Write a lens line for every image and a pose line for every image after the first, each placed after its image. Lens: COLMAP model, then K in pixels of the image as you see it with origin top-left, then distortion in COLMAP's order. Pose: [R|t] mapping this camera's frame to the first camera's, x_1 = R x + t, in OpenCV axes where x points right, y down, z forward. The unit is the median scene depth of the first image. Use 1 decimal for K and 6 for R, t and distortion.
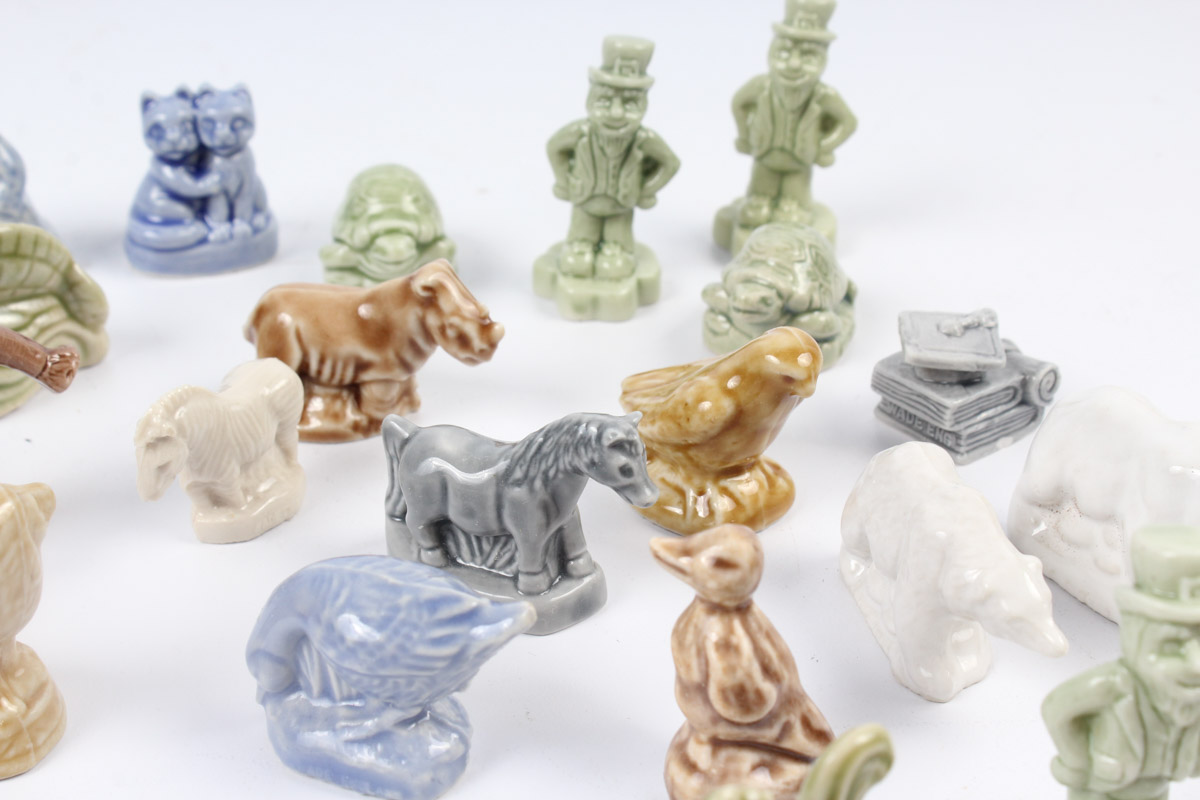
lens RADIAL K [[1965.3, 0, 571.7], [0, 1965.3, 381.1], [0, 0, 1]] dist [-0.003911, 0.000000]
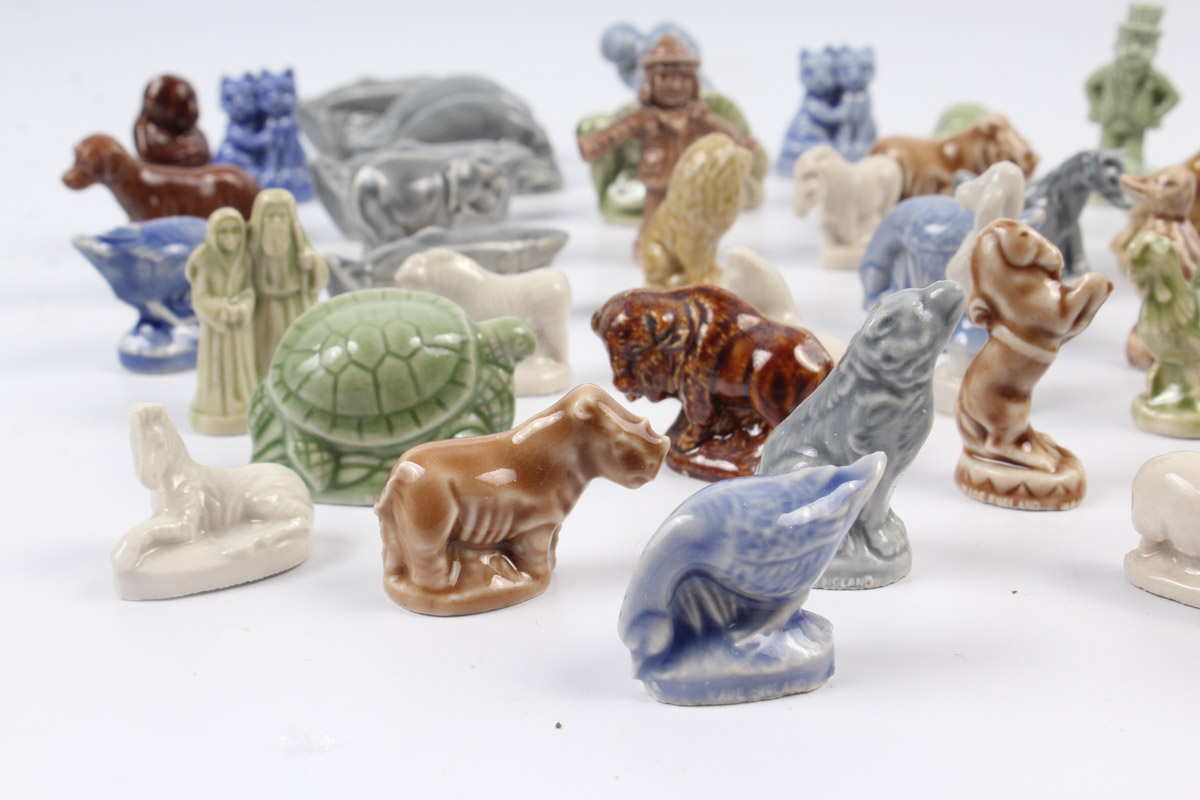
lens RADIAL K [[2134.9, 0, 586.6], [0, 2134.9, 407.4], [0, 0, 1]] dist [0.008979, 0.000000]
pose [[0.962833, 0.054500, -0.264542, 0.069365], [-0.108872, 0.974650, -0.195461, 0.496011], [0.247183, 0.216997, 0.944358, -0.536576]]
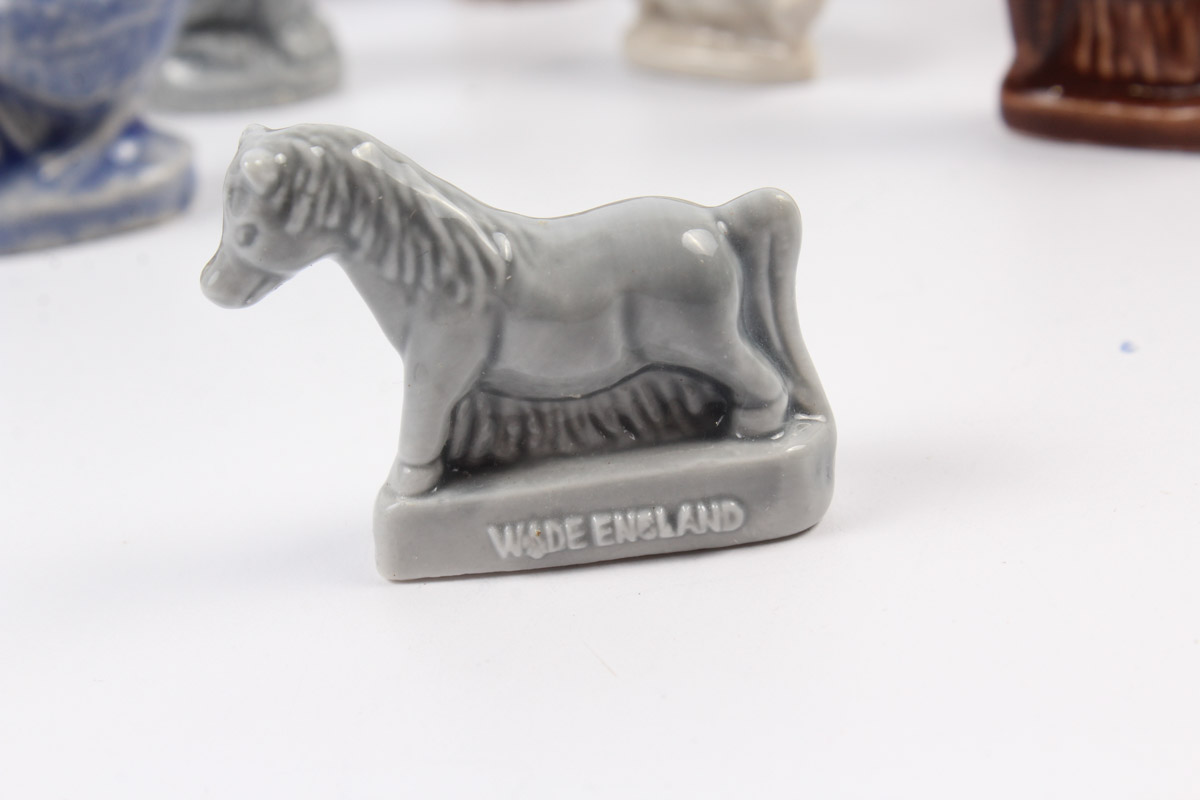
lens RADIAL K [[2770.1, 0, 594.9], [0, 2770.1, 399.5], [0, 0, 1]] dist [0.109610, 0.000000]
pose [[0.975105, -0.031397, -0.219511, 0.261572], [0.007159, 0.993867, -0.110354, 0.582114], [0.221629, 0.106035, 0.969349, -0.452353]]
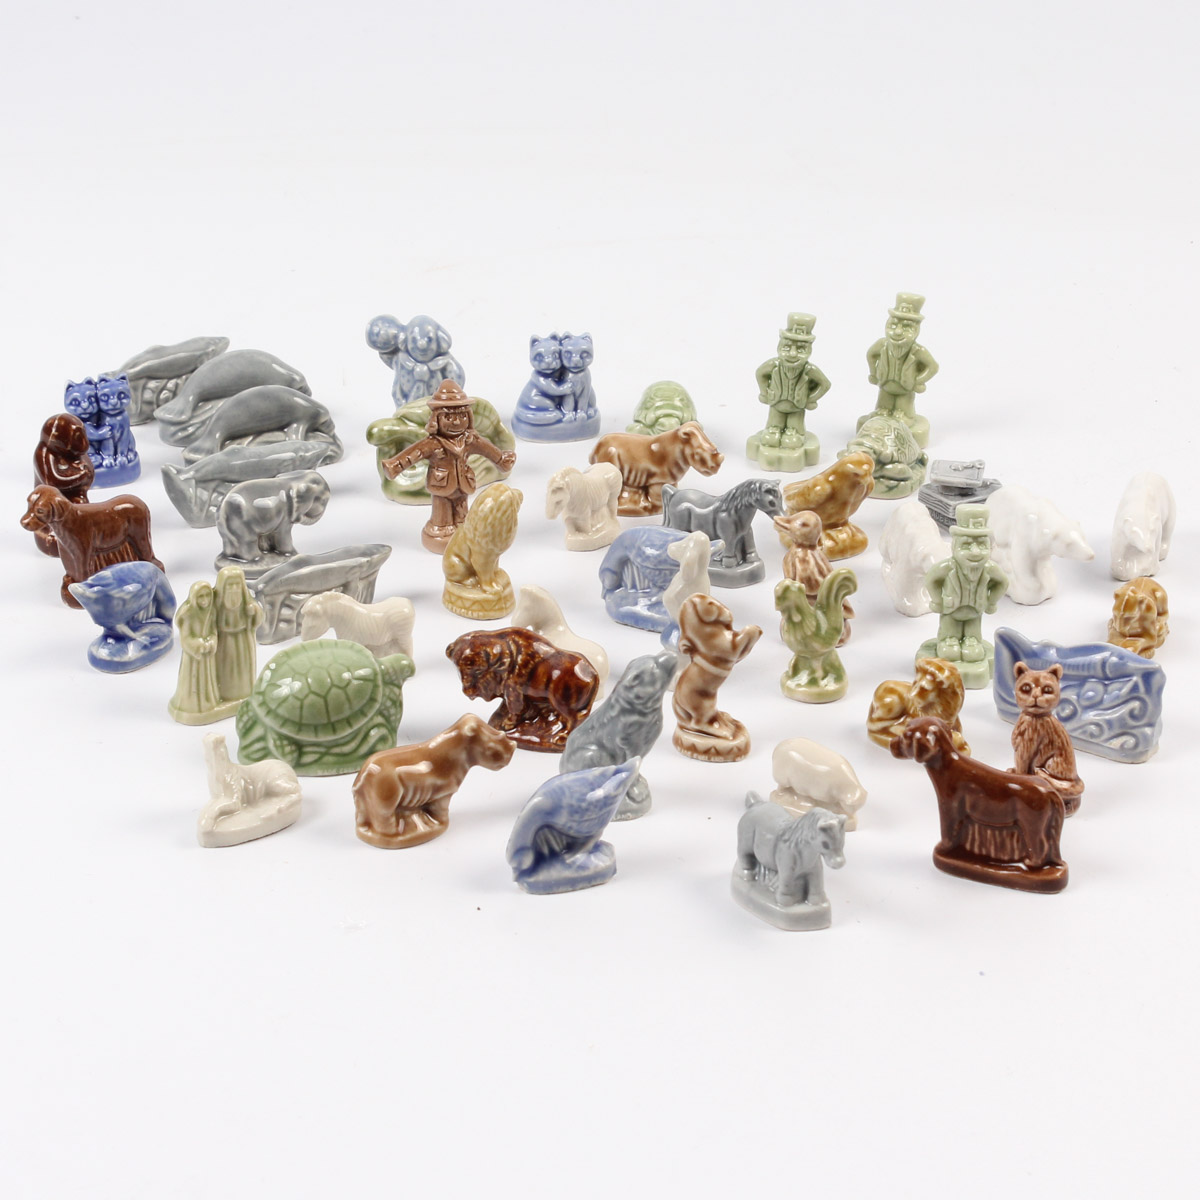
lens RADIAL K [[4141.6, 0, 591.9], [0, 4141.6, 590.4], [0, 0, 1]] dist [0.079283, 0.000000]
pose [[0.994512, 0.038397, -0.097319, 0.238693], [-0.049480, 0.992229, -0.114165, 0.576338], [0.092179, 0.118354, 0.988684, -3.041044]]
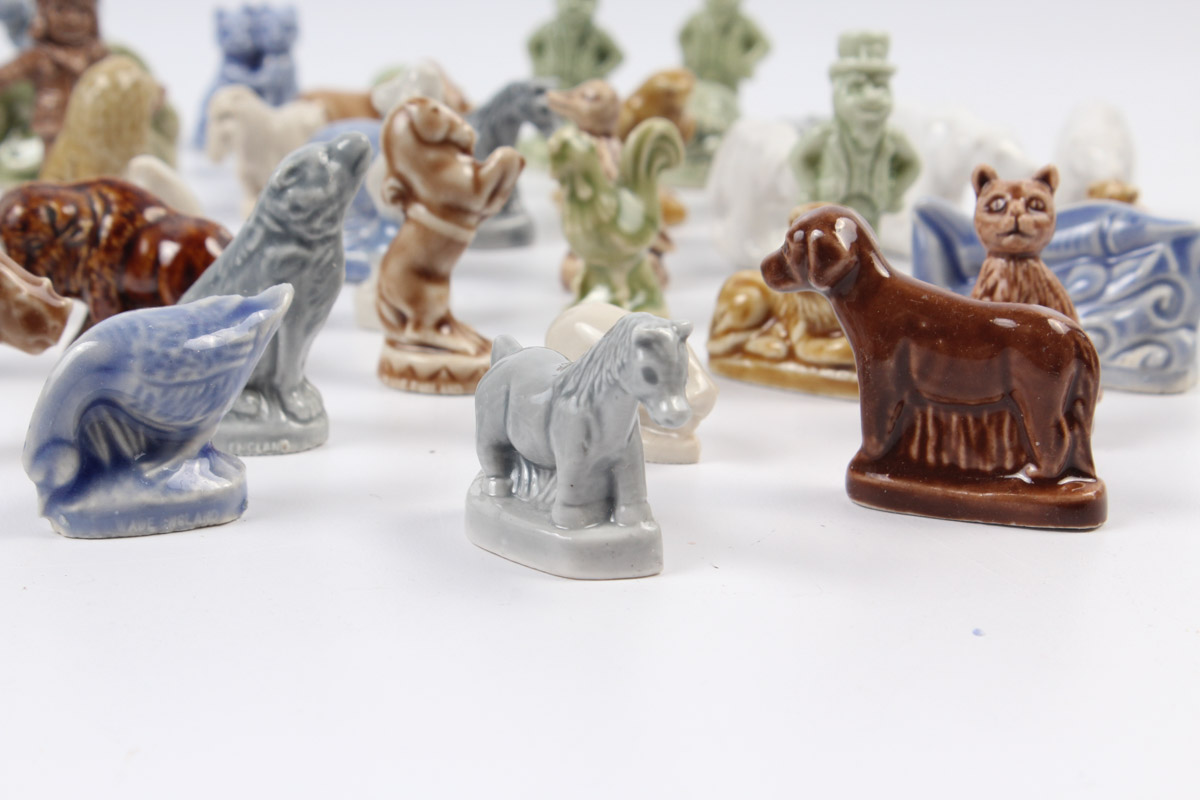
lens RADIAL K [[2770.1, 0, 562.8], [0, 2770.1, 406.2], [0, 0, 1]] dist [0.109610, 0.000000]
pose [[0.998117, 0.011797, -0.060201, 0.141085], [-0.028966, 0.955682, -0.292973, 0.721784], [0.054077, 0.294165, 0.954224, -0.753743]]
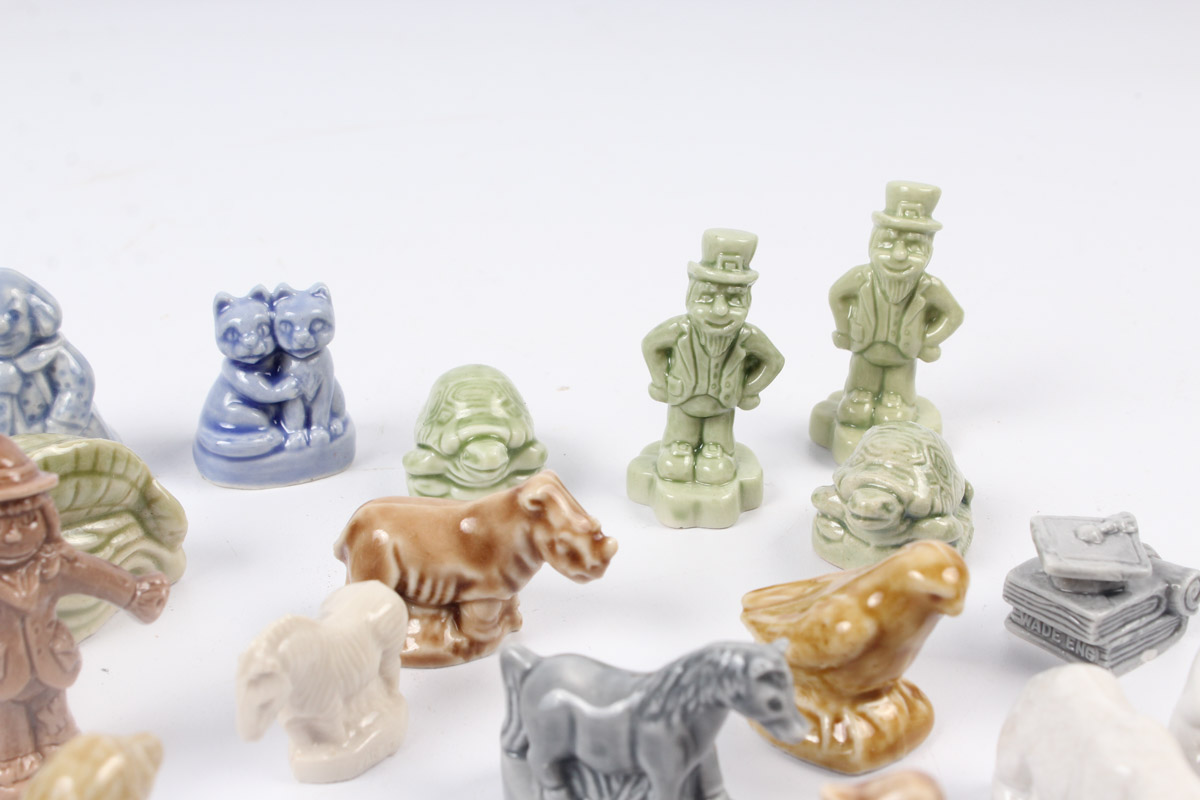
lens RADIAL K [[1965.3, 0, 568.3], [0, 1965.3, 407.4], [0, 0, 1]] dist [-0.003911, 0.000000]
pose [[0.999871, -0.015244, 0.005010, -0.060471], [0.015567, 0.997261, -0.072305, -0.023708], [-0.003894, 0.072374, 0.997370, 0.060262]]
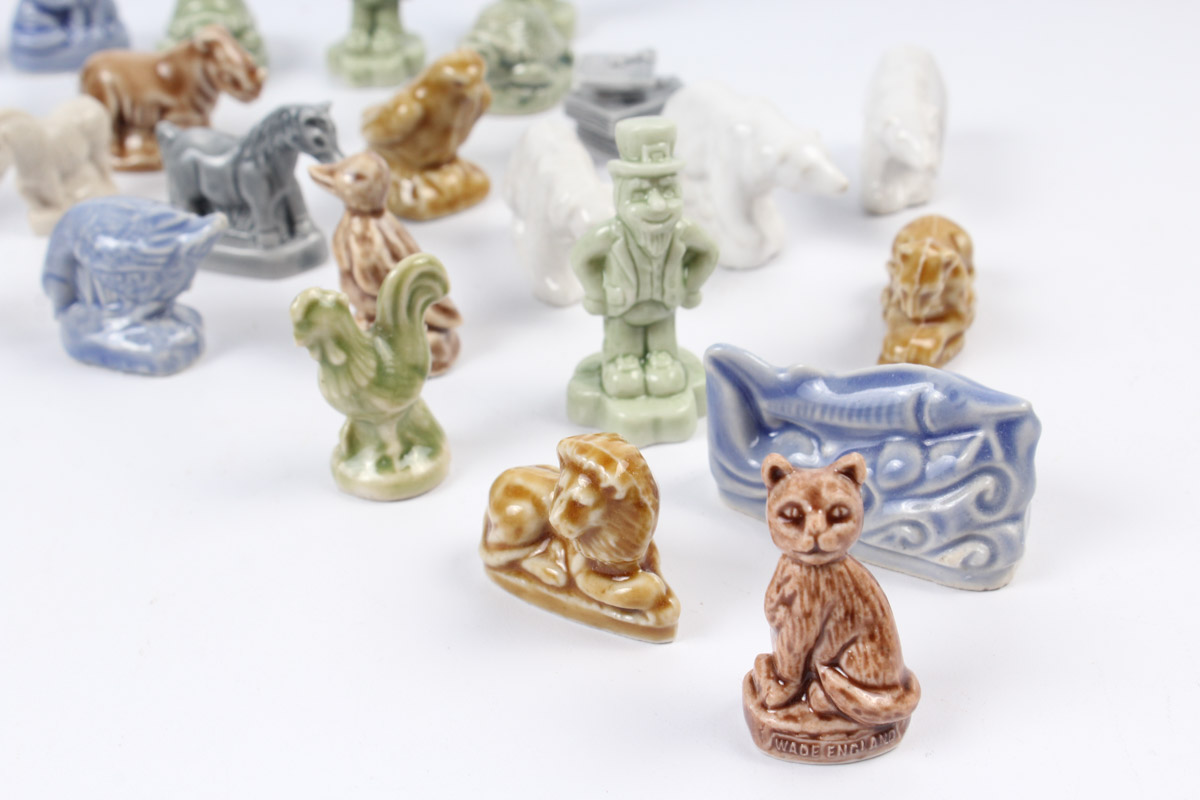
lens RADIAL K [[1965.3, 0, 566.4], [0, 1965.3, 389.8], [0, 0, 1]] dist [-0.003911, 0.000000]
pose [[0.998055, -0.038235, -0.049242, 0.217261], [0.038446, 0.999255, 0.003352, 0.184089], [0.049077, -0.005239, 0.998781, -0.289407]]
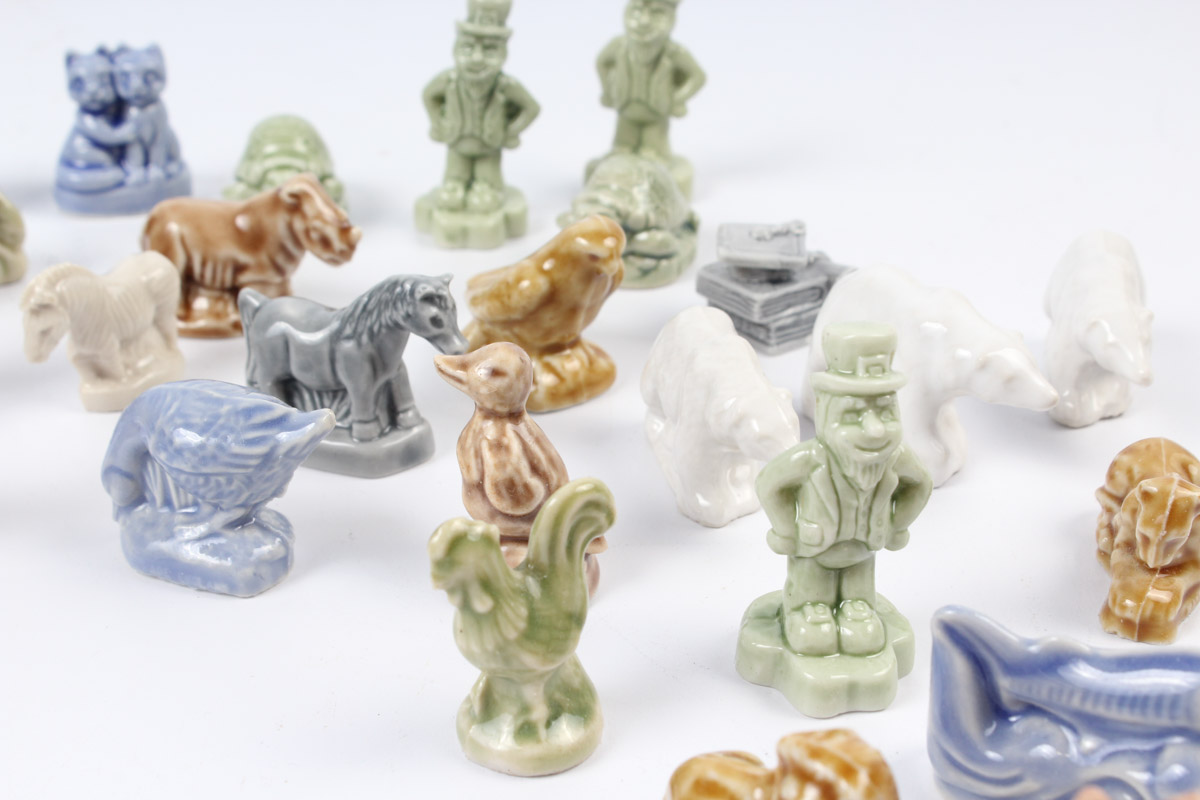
lens RADIAL K [[1965.3, 0, 566.5], [0, 1965.3, 390.2], [0, 0, 1]] dist [-0.003911, 0.000000]
pose [[0.999473, -0.001753, -0.032416, 0.118830], [-0.000120, 0.998335, -0.057686, 0.128111], [0.032463, 0.057660, 0.997808, -0.120365]]
